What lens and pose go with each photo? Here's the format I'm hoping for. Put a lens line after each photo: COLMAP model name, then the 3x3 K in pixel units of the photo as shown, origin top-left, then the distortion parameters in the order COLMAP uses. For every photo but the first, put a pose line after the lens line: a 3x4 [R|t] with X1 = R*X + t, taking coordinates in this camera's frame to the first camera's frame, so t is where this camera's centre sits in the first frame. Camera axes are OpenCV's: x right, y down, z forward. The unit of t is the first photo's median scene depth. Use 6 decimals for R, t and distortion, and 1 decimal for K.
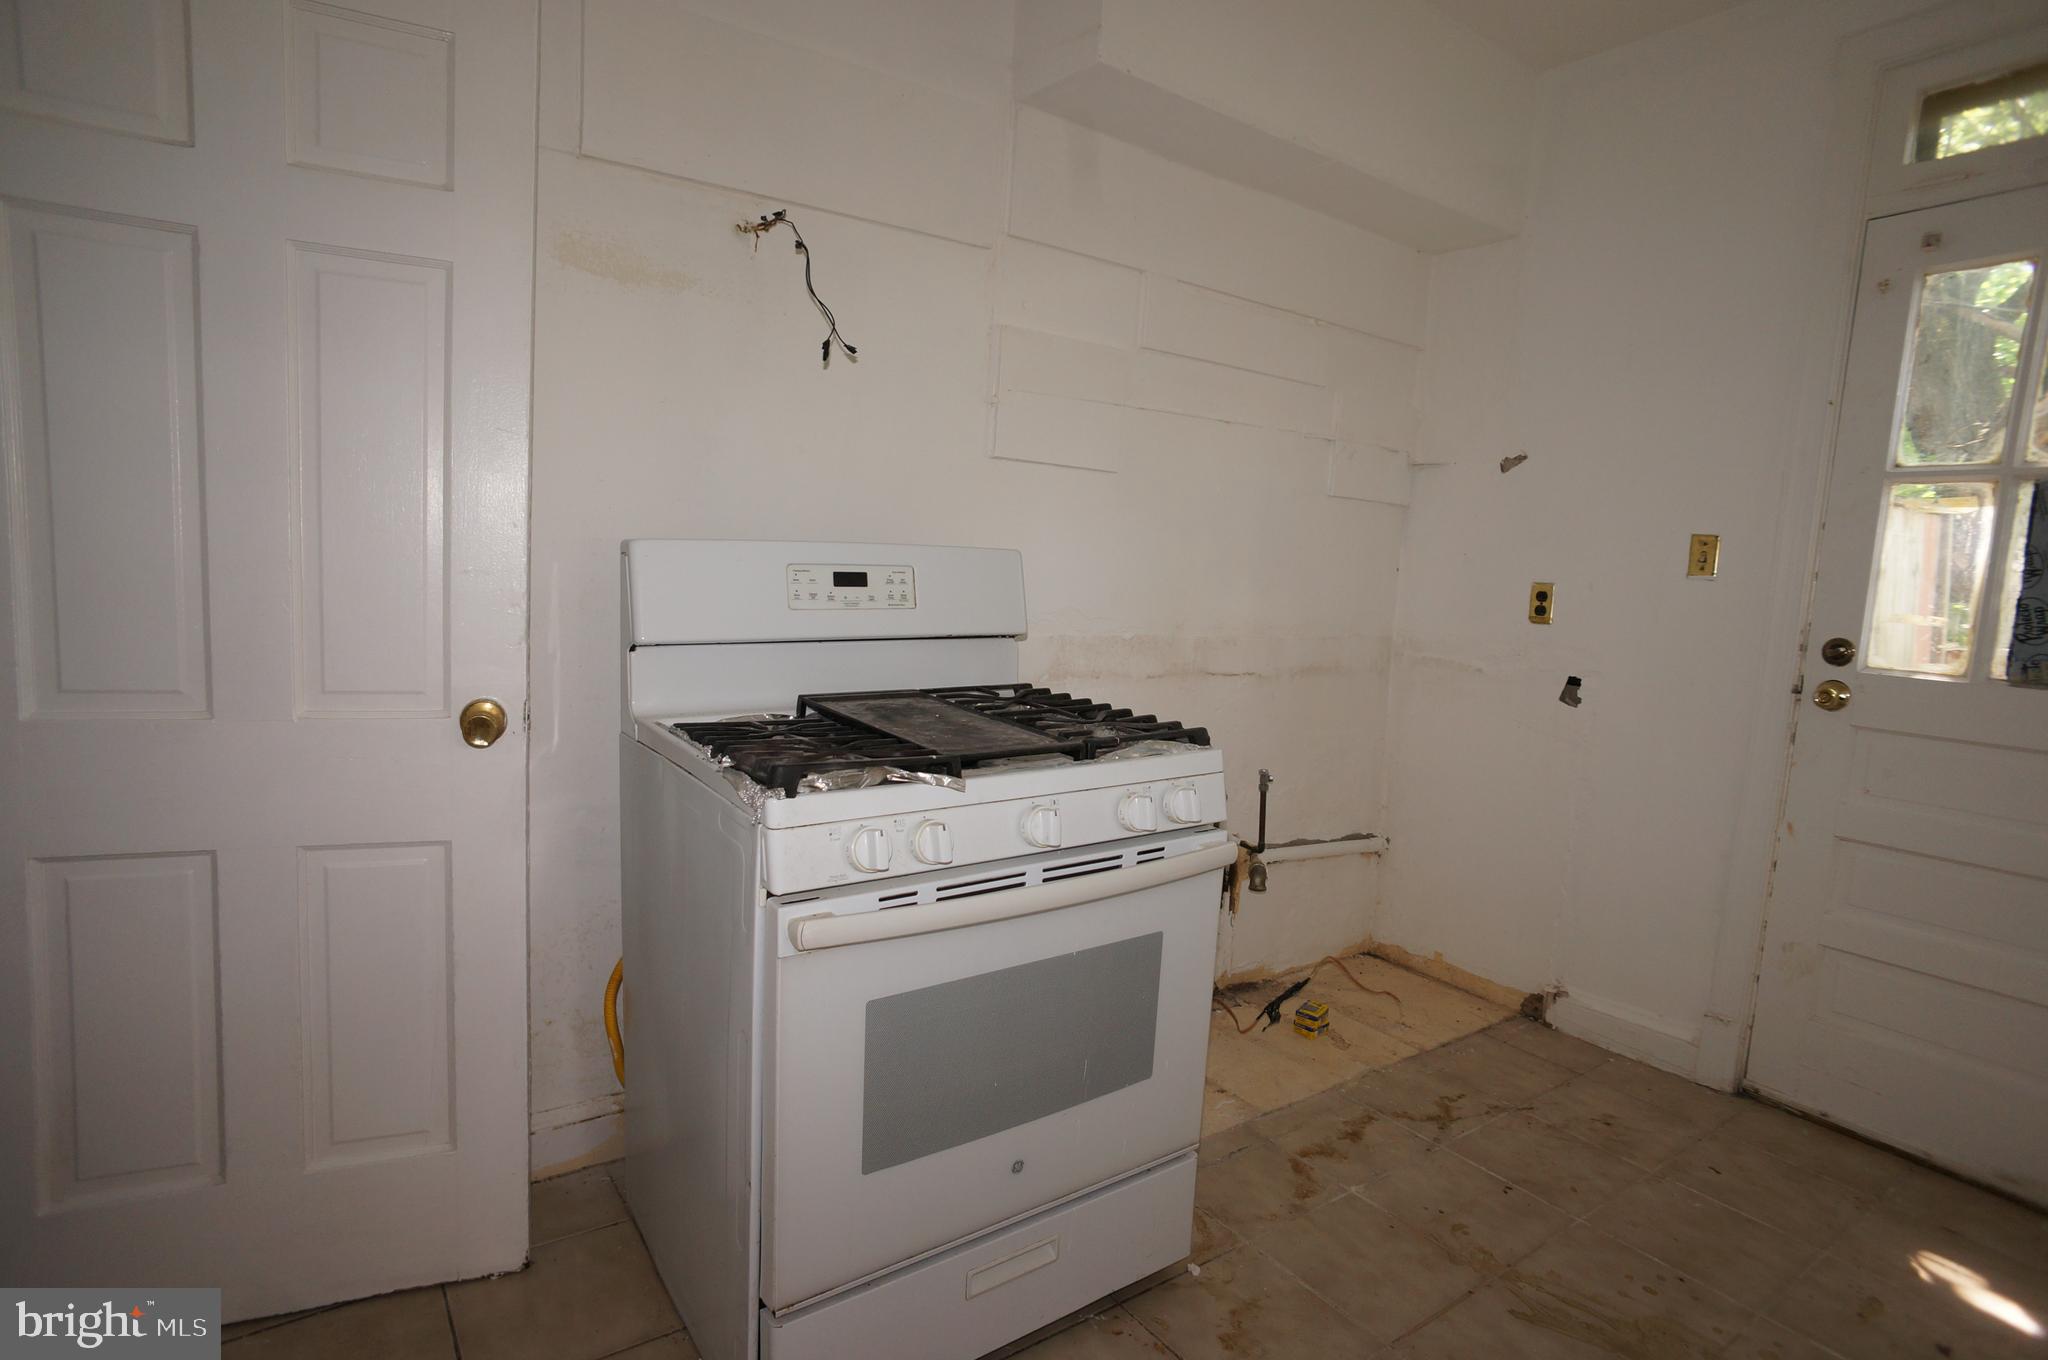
lens RADIAL K [[1078.7, 0, 1023.5], [0, 1078.7, 670.7], [0, 0, 1]] dist [-0.078800, 0.052885]
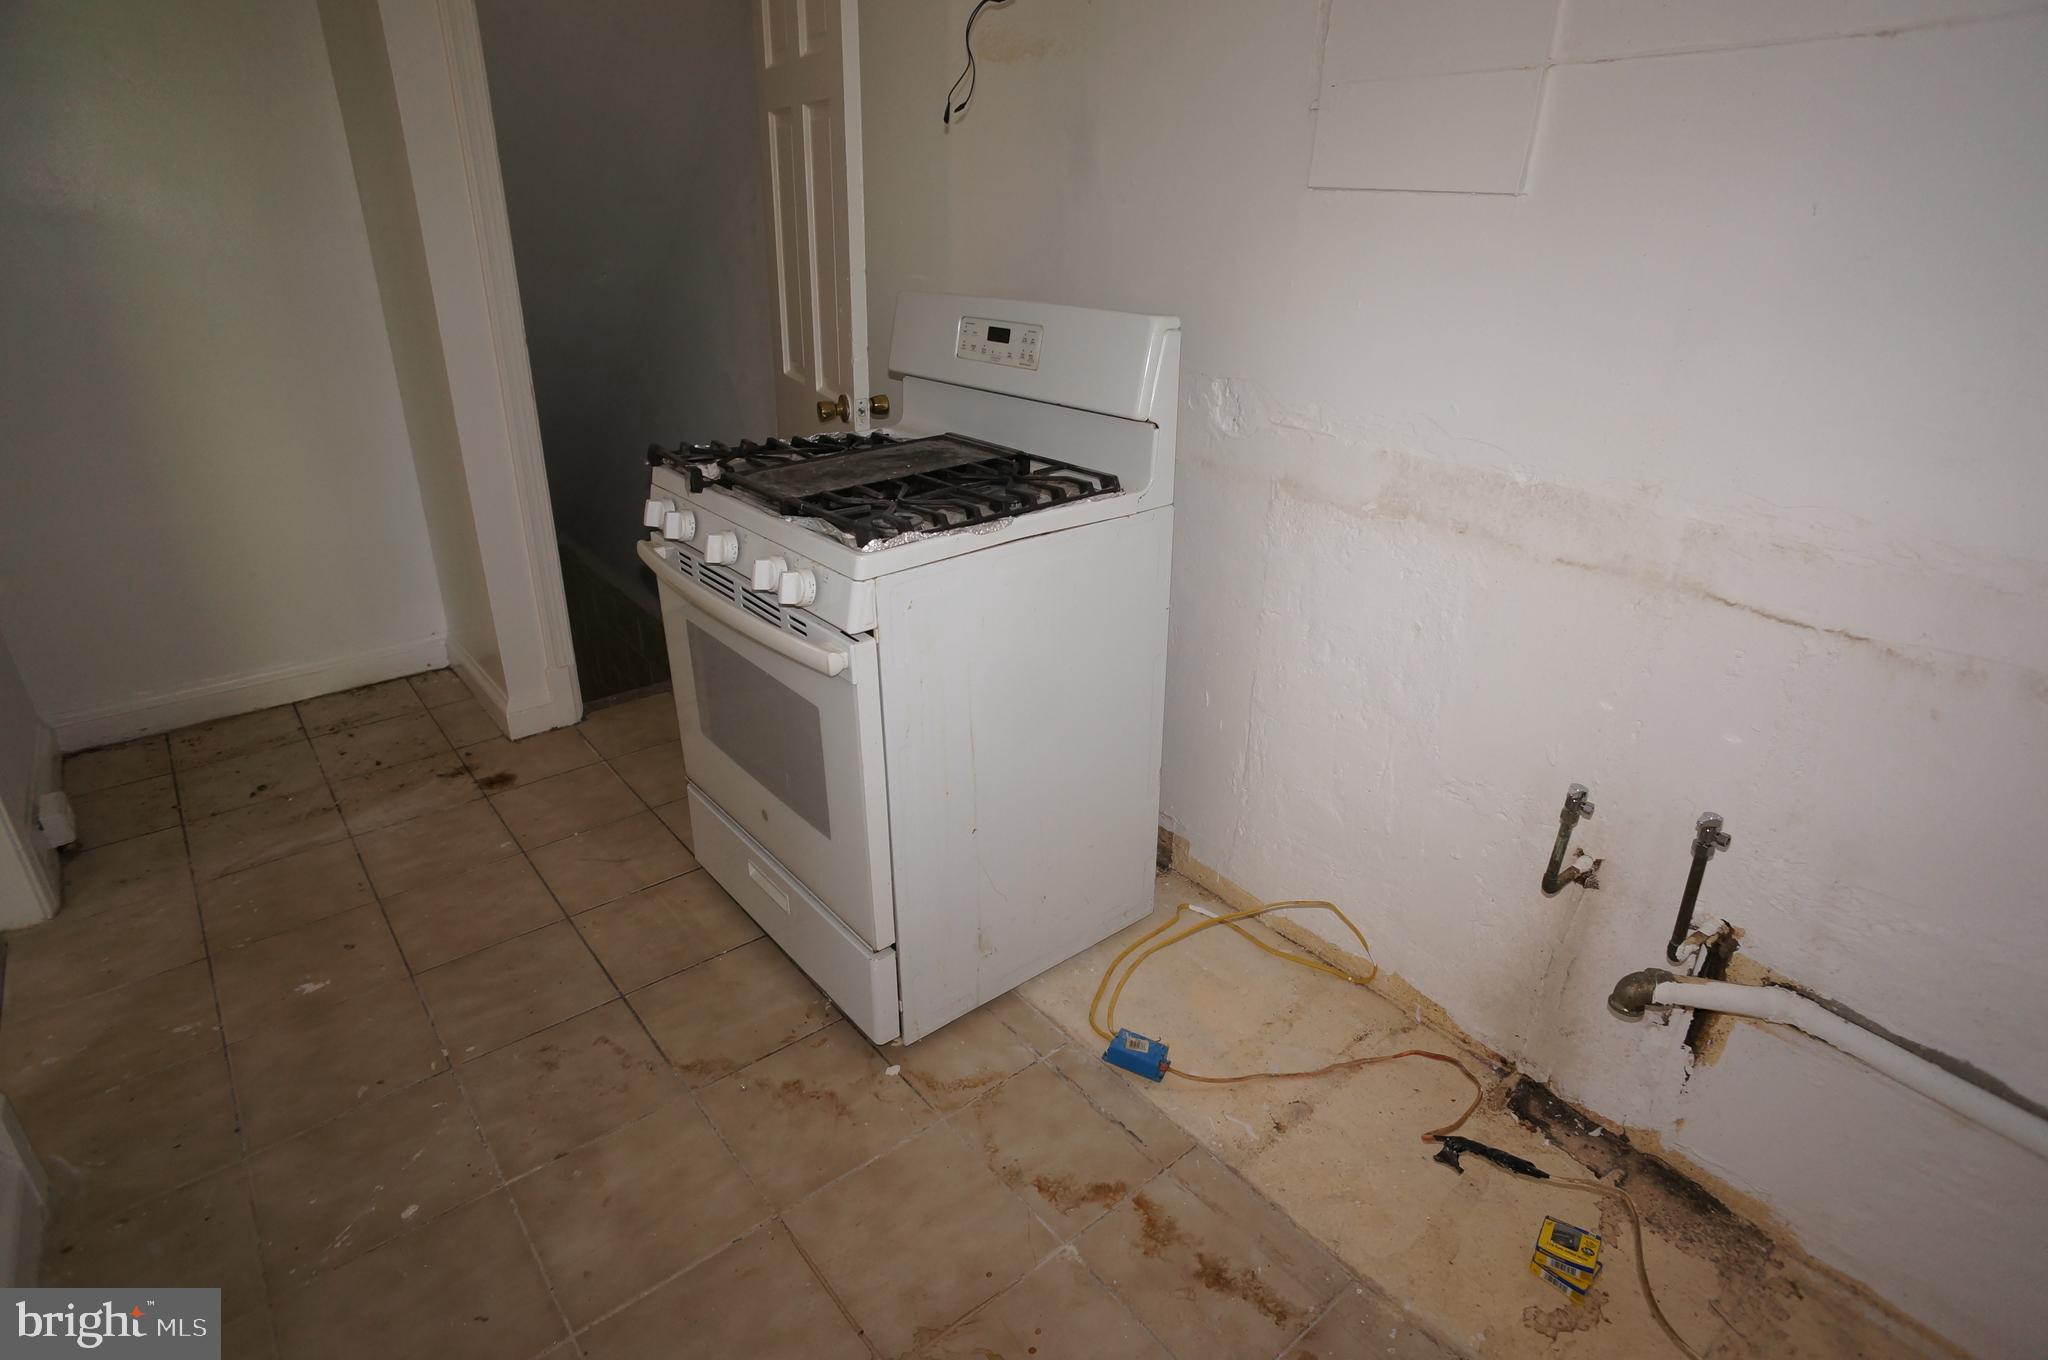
lens RADIAL K [[1078.7, 0, 1023.5], [0, 1078.7, 670.7], [0, 0, 1]] dist [-0.078800, 0.052885]
pose [[0.067996, 0.351996, -0.933528, 0.943385], [-0.129653, 0.930877, 0.341553, -0.140215], [0.989225, 0.097810, 0.108933, 0.939756]]
